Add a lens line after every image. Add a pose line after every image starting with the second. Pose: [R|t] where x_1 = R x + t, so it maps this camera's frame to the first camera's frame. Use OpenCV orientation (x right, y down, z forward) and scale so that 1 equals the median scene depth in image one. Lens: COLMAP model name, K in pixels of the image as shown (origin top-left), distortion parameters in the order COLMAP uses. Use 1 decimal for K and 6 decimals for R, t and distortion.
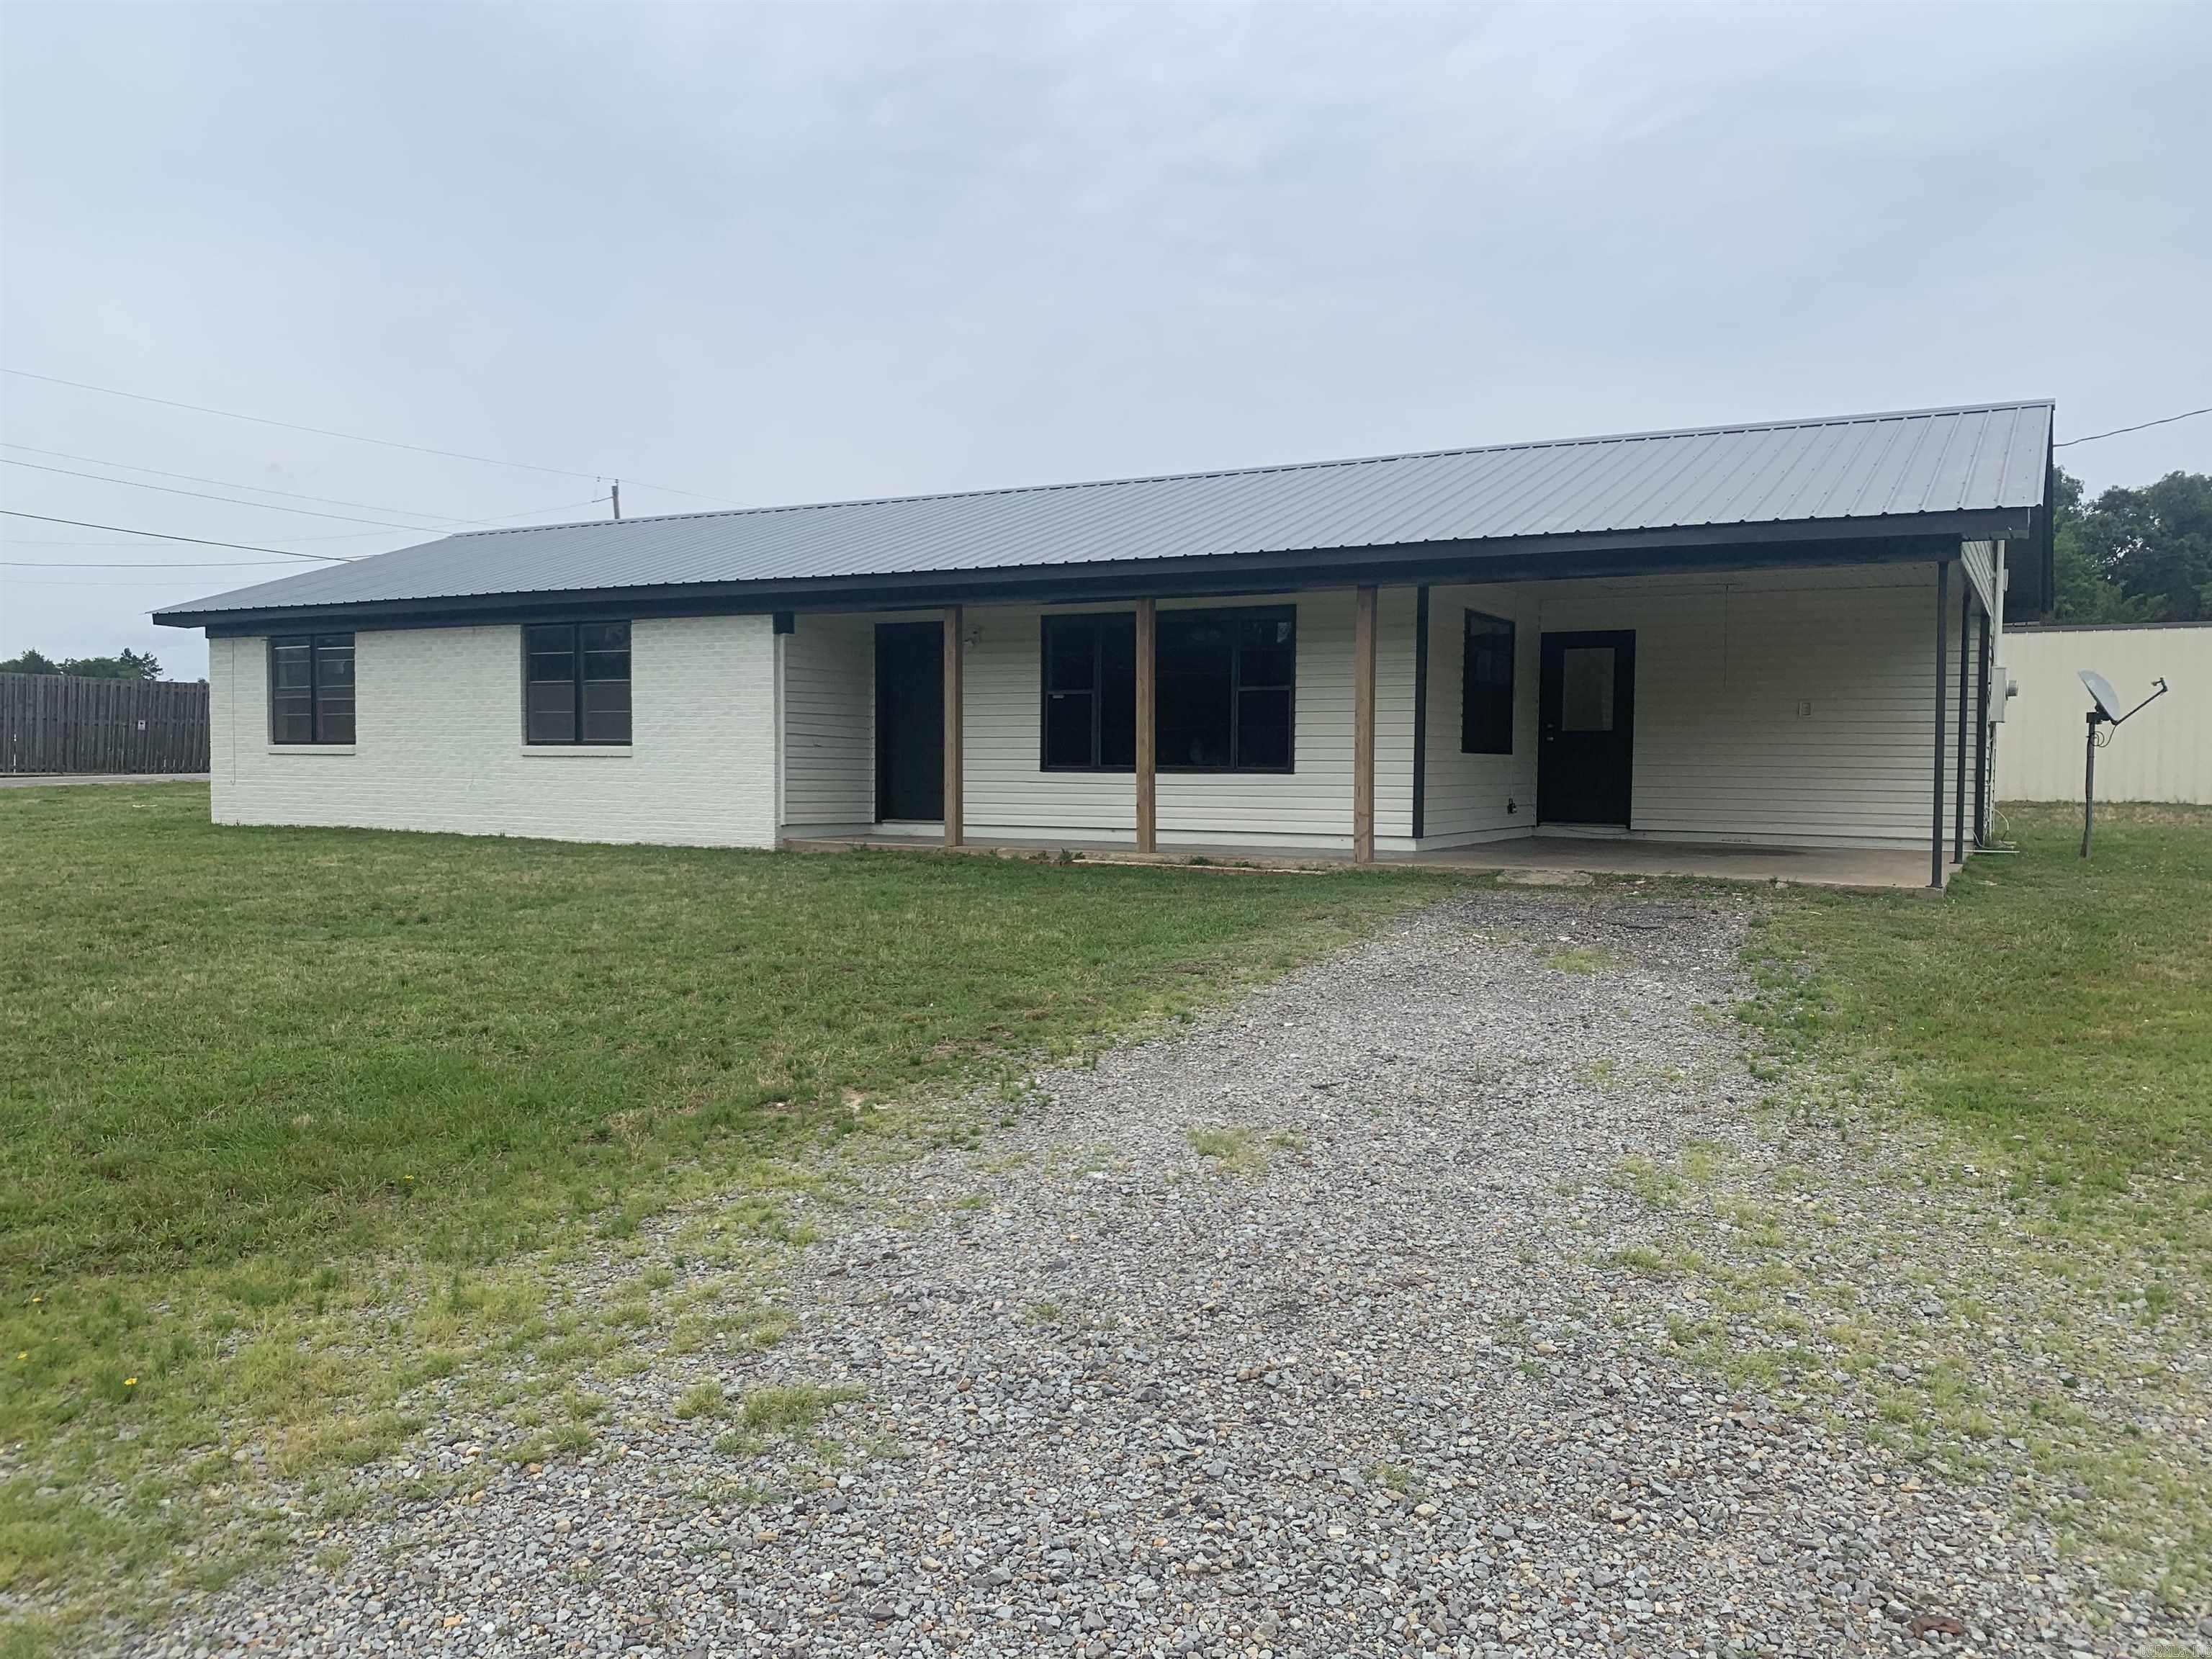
lens RADIAL K [[1731.7, 0, 1103.8], [0, 1731.7, 825.7], [0, 0, 1]] dist [0.014291, 0.000542]
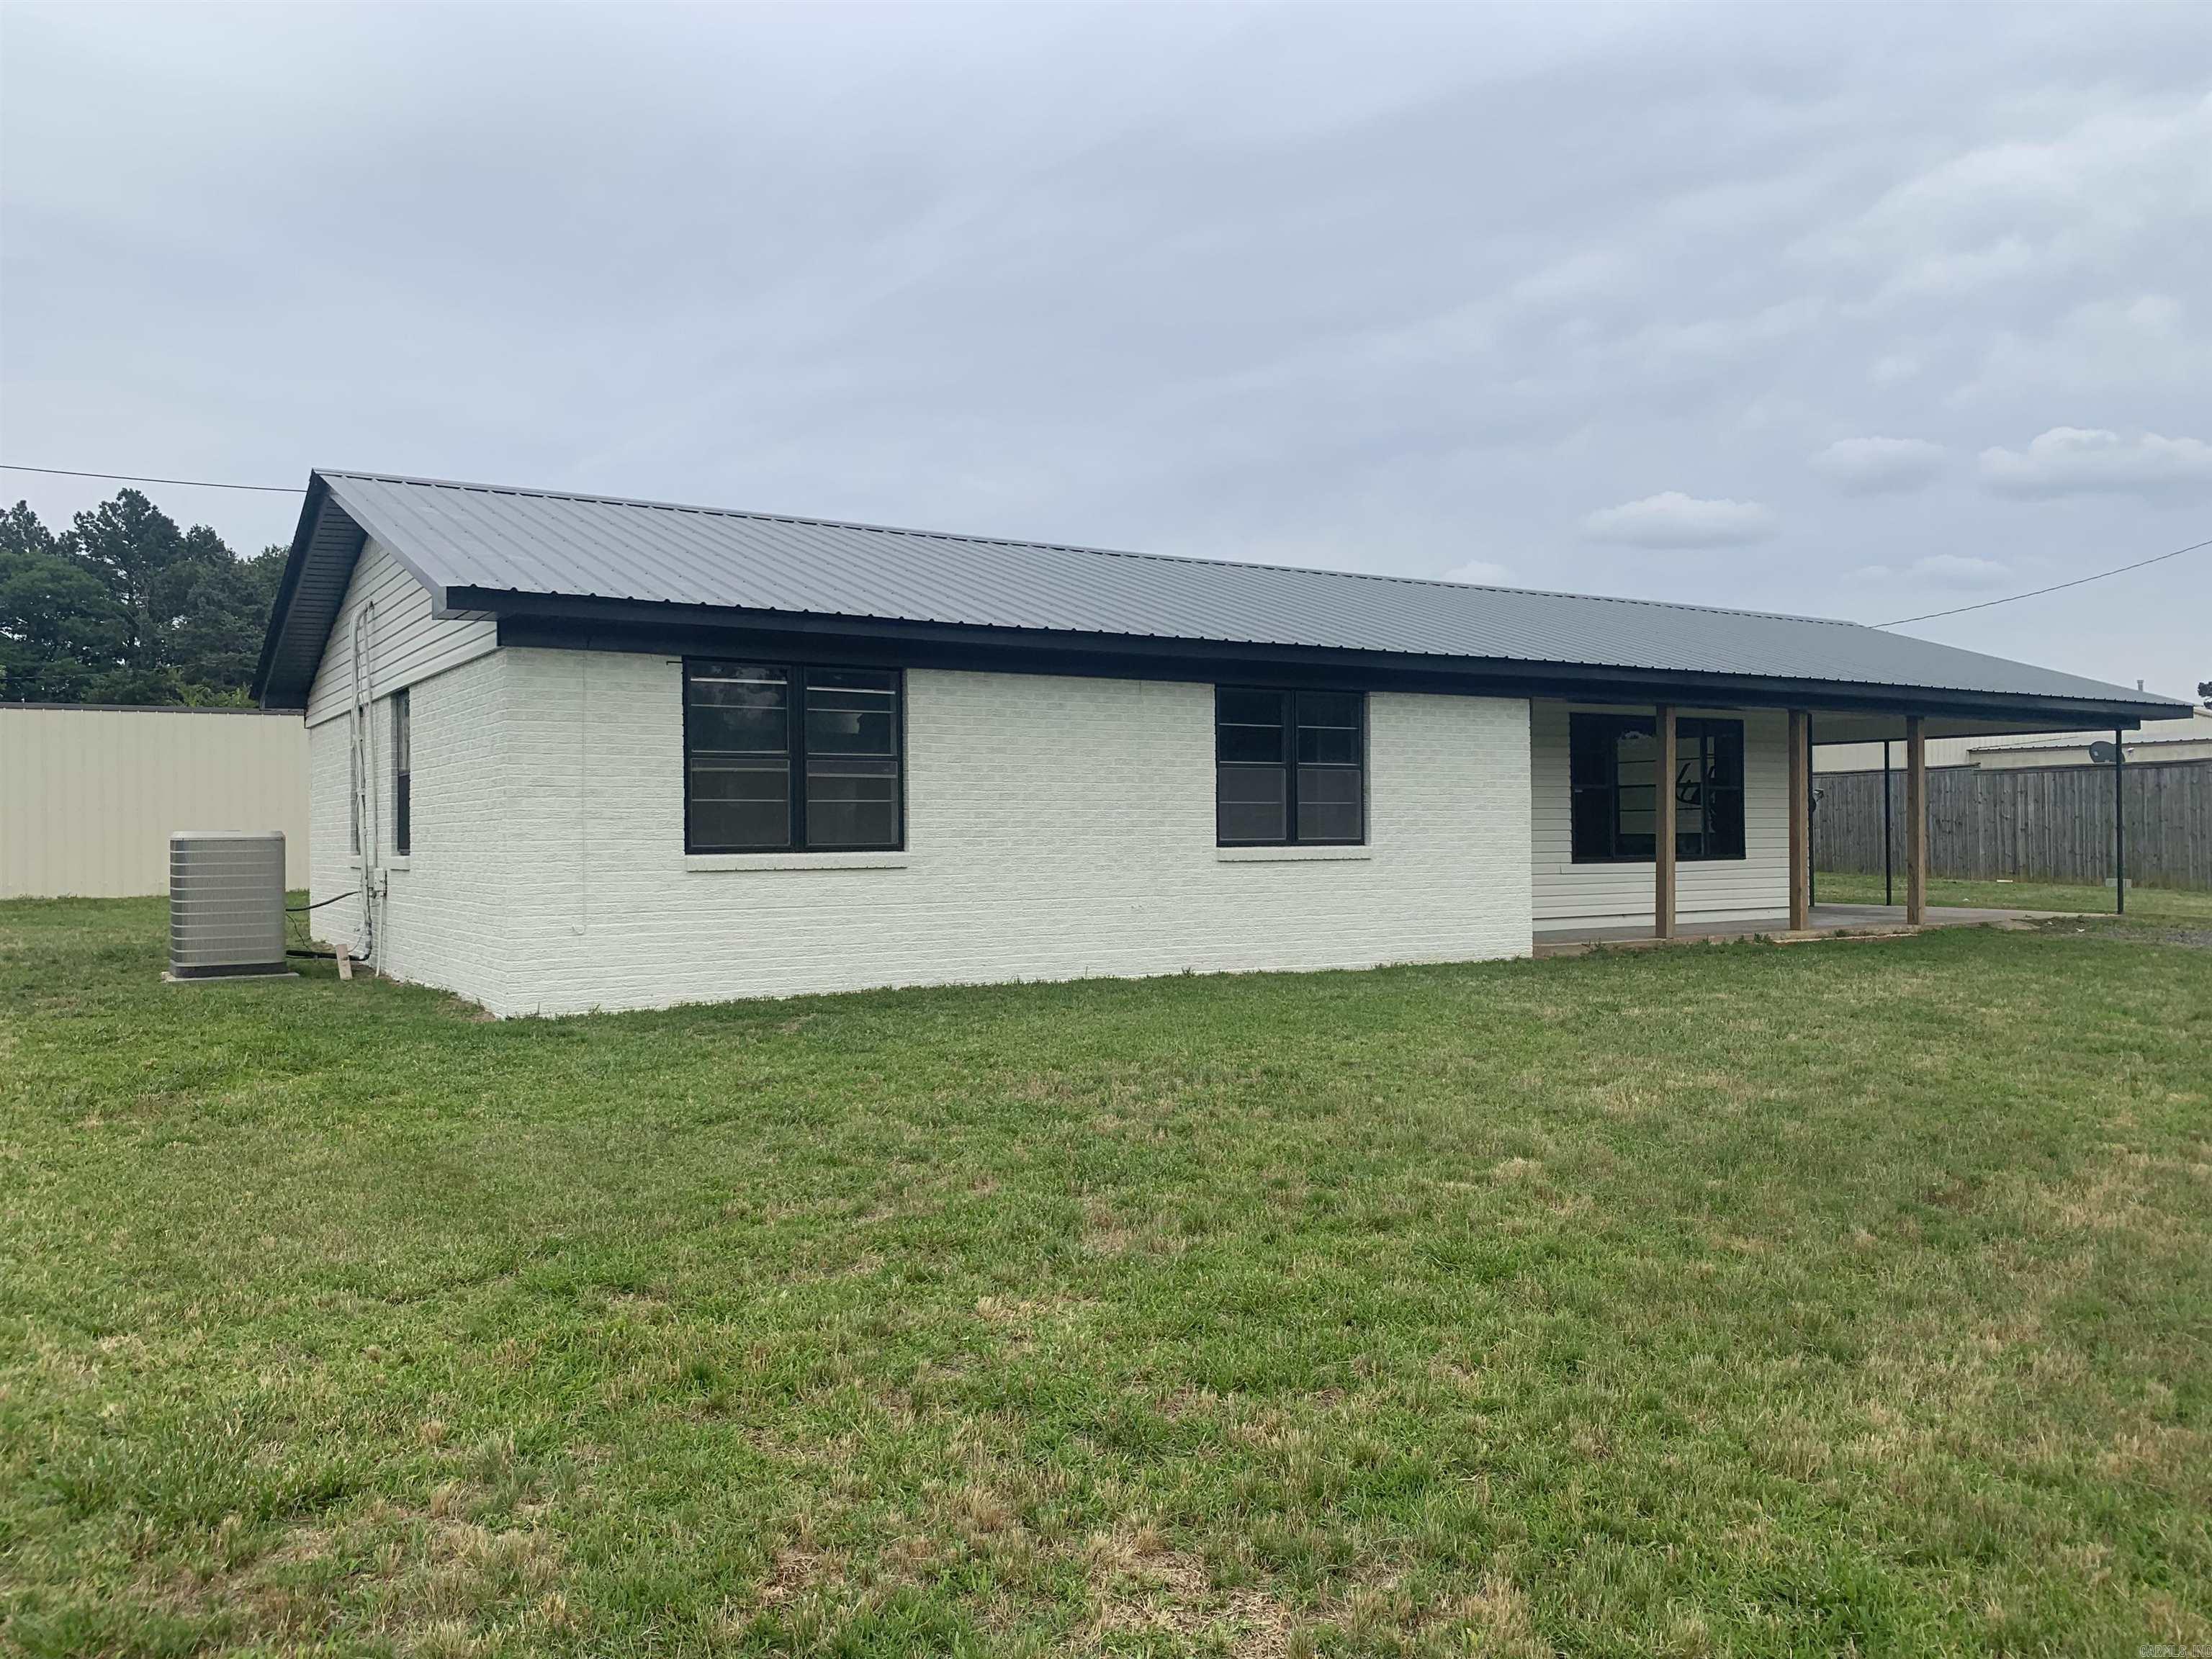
lens RADIAL K [[1731.7, 0, 1109.4], [0, 1731.7, 831.2], [0, 0, 1]] dist [0.014291, 0.000542]
pose [[0.492092, -0.009051, 0.870496, -1.030604], [0.045865, 0.998827, -0.015542, -0.045477], [-0.869334, 0.047574, 0.491930, 0.703723]]
